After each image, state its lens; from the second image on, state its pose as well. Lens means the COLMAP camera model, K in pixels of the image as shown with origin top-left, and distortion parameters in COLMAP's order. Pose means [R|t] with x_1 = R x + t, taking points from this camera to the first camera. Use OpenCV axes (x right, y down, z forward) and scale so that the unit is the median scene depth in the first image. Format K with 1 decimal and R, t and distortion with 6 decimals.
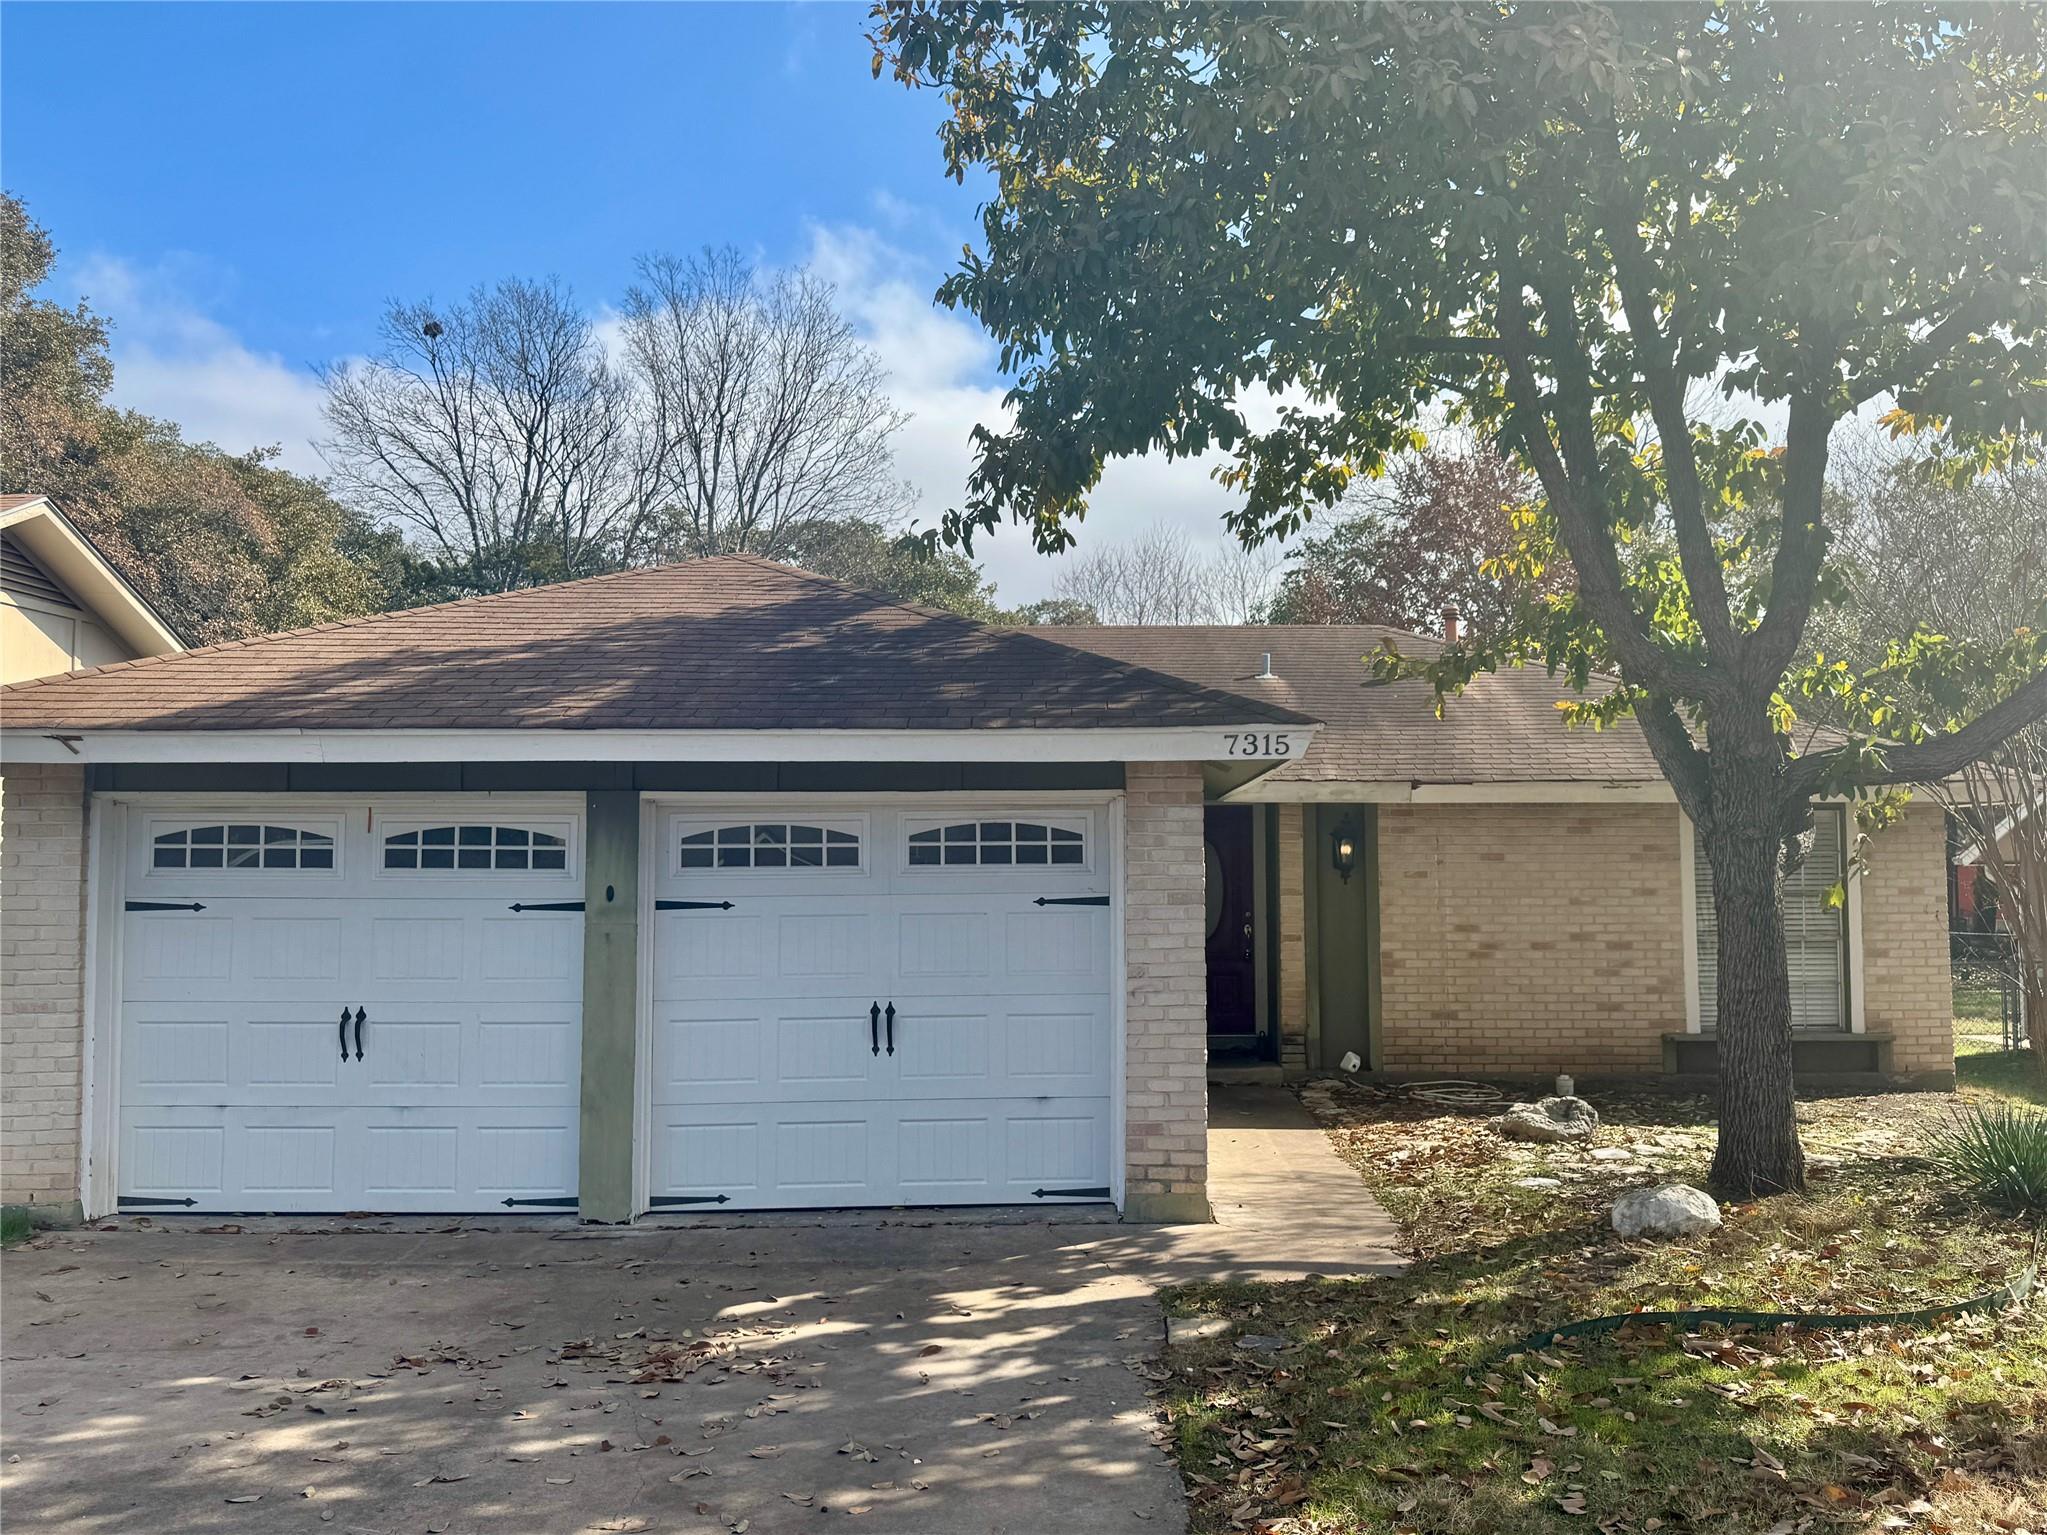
lens RADIAL K [[1573.3, 0, 1030.2], [0, 1573.3, 779.0], [0, 0, 1]] dist [0.025634, -0.002046]
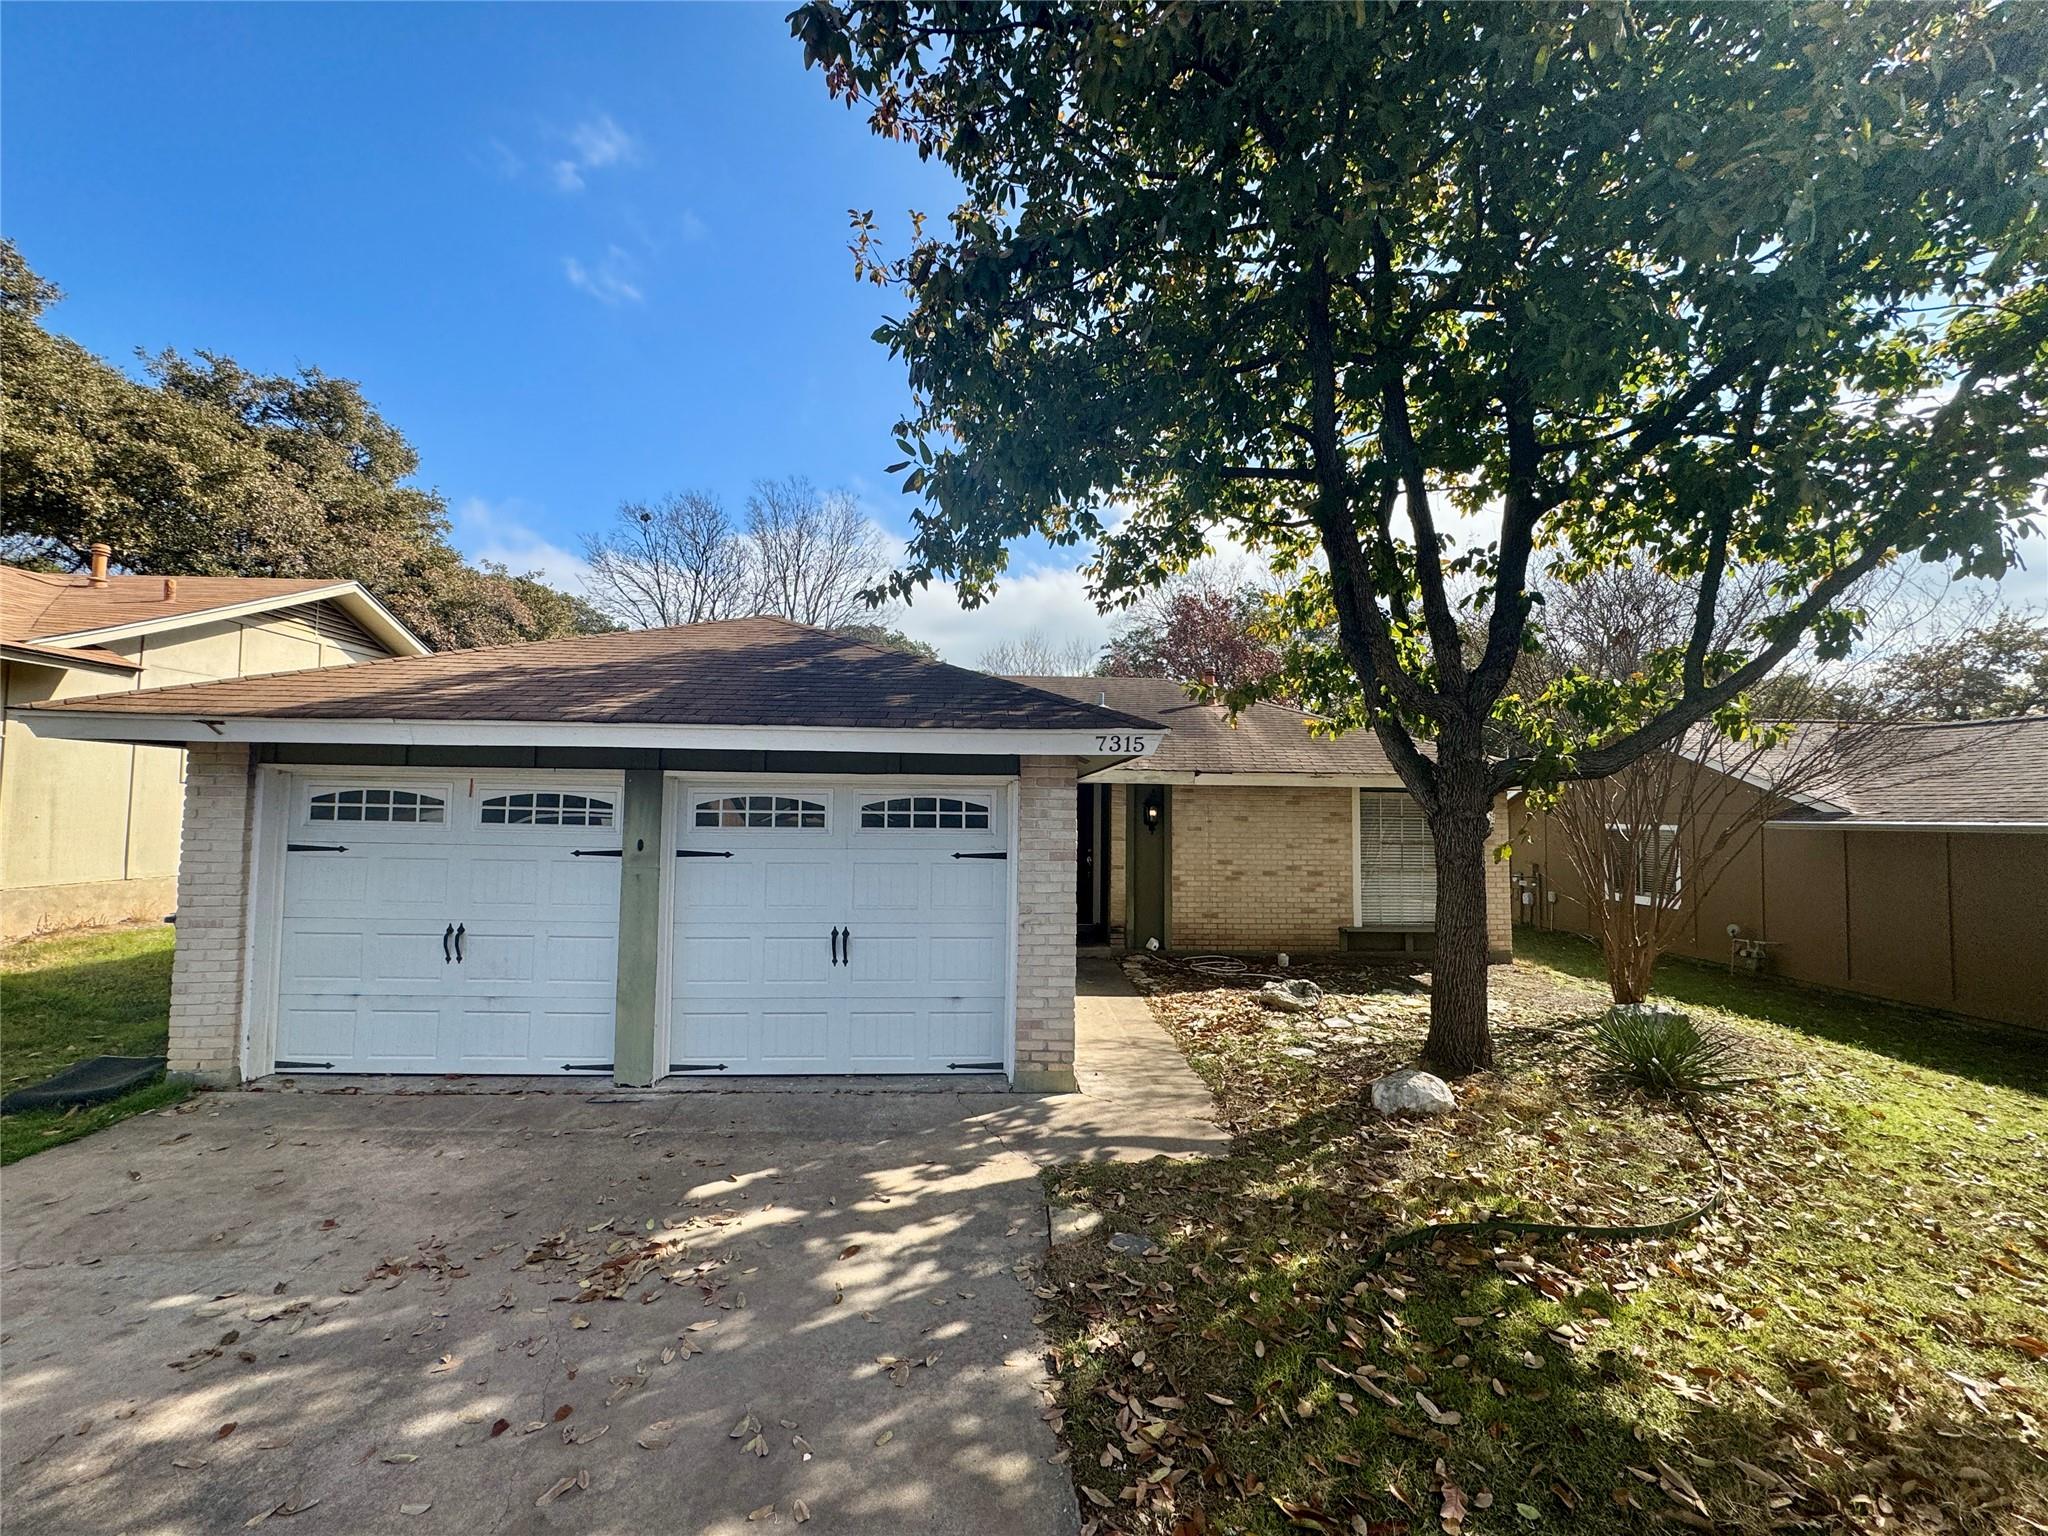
lens RADIAL K [[817.2, 0, 1033.5], [0, 817.2, 775.4], [0, 0, 1]] dist [-0.001258, -0.000146]
pose [[0.996157, 0.016122, 0.086094, 0.010615], [-0.017217, 0.999780, 0.011987, -0.002024], [-0.085882, -0.013423, 0.996215, 0.276749]]
